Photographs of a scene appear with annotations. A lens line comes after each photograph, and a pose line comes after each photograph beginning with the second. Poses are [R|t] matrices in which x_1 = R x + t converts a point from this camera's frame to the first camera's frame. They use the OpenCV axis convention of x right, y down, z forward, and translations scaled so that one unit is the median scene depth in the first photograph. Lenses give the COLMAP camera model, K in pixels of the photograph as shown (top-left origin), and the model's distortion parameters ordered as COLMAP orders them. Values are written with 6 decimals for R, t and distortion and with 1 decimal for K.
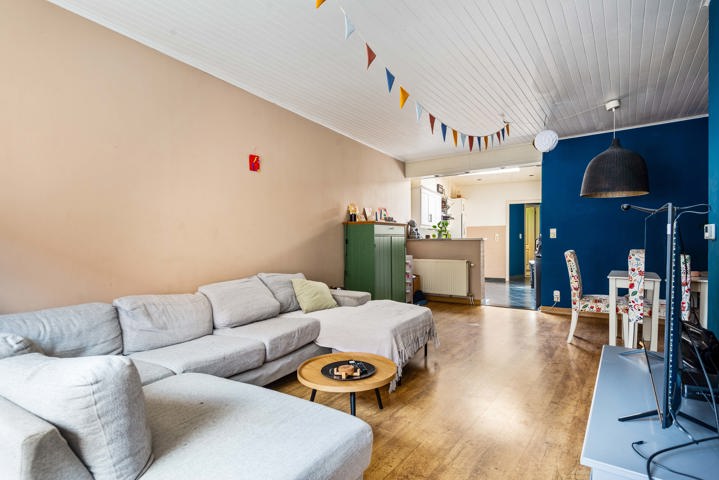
lens RADIAL K [[368.6, 0, 360.5], [0, 368.6, 244.2], [0, 0, 1]] dist [0.023000, -0.005345]
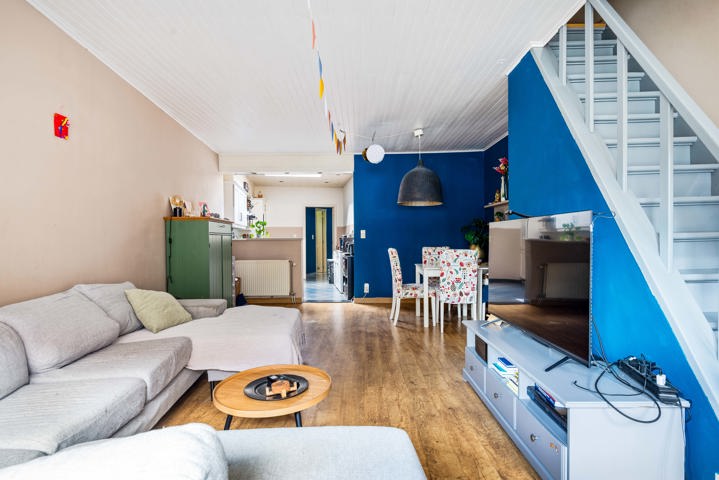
lens RADIAL K [[368.6, 0, 357.9], [0, 368.6, 241.3], [0, 0, 1]] dist [0.023000, -0.005345]
pose [[0.818016, -0.000521, 0.575196, -0.224701], [0.006647, 0.999941, -0.008549, 0.004537], [-0.575158, 0.010816, 0.817971, 0.104106]]
